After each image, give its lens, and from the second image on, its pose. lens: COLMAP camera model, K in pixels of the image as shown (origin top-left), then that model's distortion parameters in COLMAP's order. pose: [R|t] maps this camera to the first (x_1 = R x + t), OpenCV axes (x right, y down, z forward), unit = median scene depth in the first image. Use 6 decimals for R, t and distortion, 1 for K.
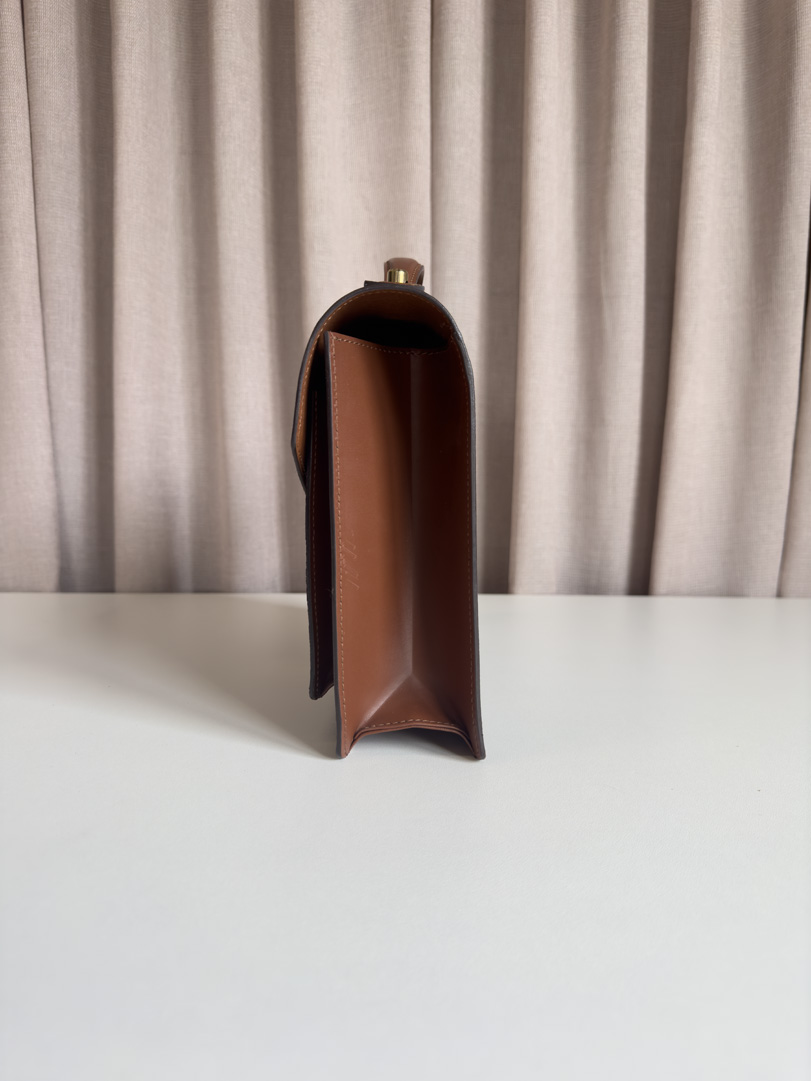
lens RADIAL K [[770.9, 0, 411.5], [0, 770.9, 543.6], [0, 0, 1]] dist [-0.002816, -0.012705]
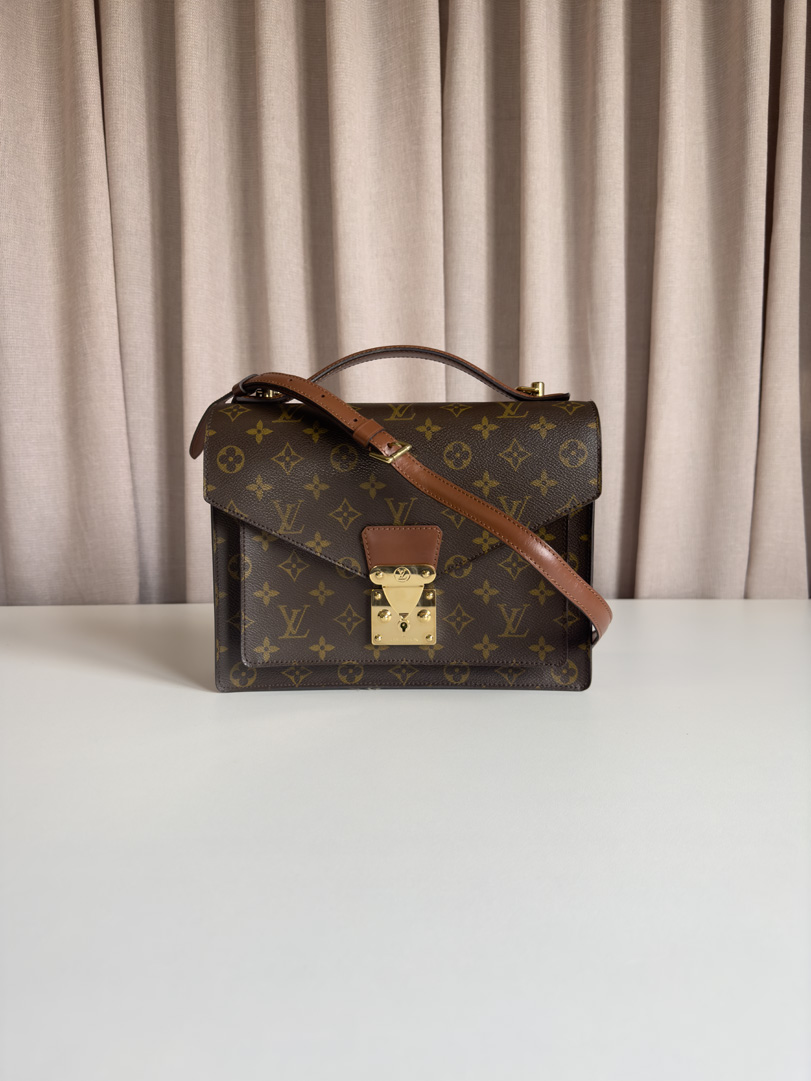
lens RADIAL K [[770.9, 0, 403.6], [0, 770.9, 542.2], [0, 0, 1]] dist [-0.002816, -0.012705]
pose [[0.999668, -0.017032, -0.019333, -0.021577], [0.016896, 0.999832, -0.007175, -0.017706], [0.019452, 0.006846, 0.999787, -0.194138]]
